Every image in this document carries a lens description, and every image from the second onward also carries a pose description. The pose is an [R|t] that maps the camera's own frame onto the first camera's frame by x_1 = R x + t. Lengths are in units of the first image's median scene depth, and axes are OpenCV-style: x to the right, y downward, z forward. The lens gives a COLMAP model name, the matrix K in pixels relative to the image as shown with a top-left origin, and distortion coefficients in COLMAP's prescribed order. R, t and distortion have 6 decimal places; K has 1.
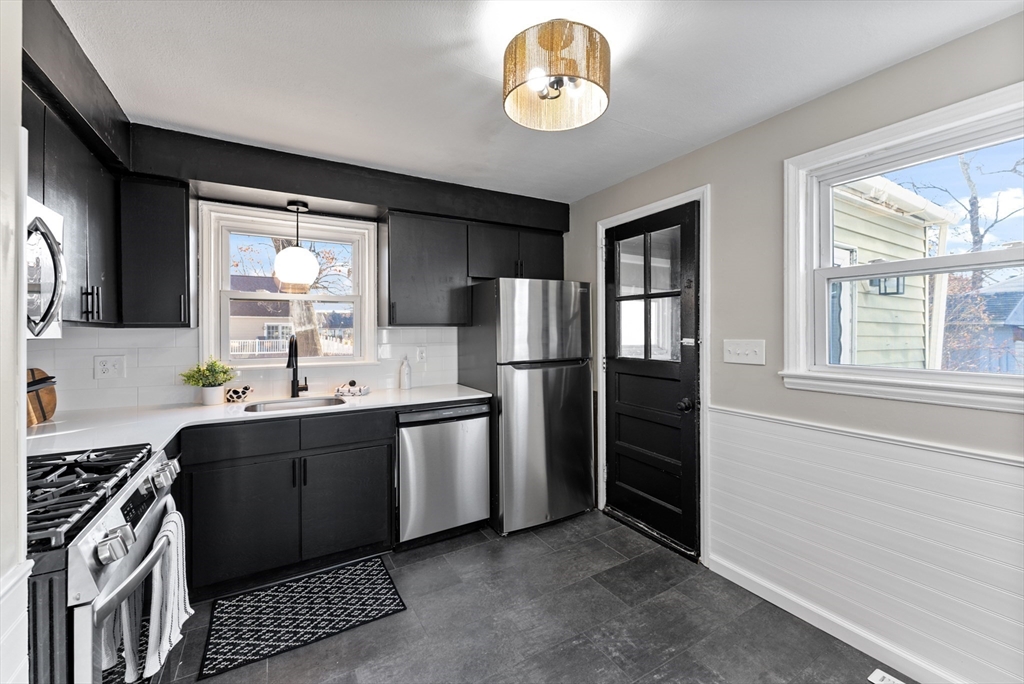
lens RADIAL K [[415.3, 0, 516.8], [0, 415.3, 334.9], [0, 0, 1]] dist [0.001470, -0.001087]
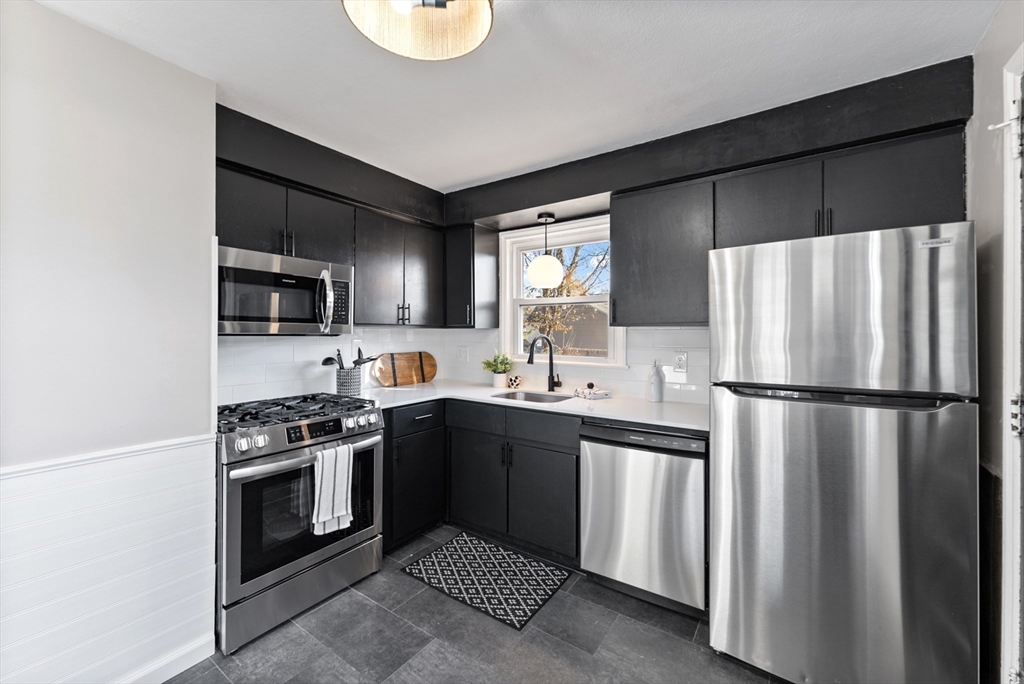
lens RADIAL K [[415.3, 0, 515.5], [0, 415.3, 335.0], [0, 0, 1]] dist [0.001470, -0.001087]
pose [[0.406498, 0.011724, -0.913577, 0.467145], [-0.016505, 0.999849, 0.005487, -0.004533], [0.913503, 0.012848, 0.406630, 0.496876]]
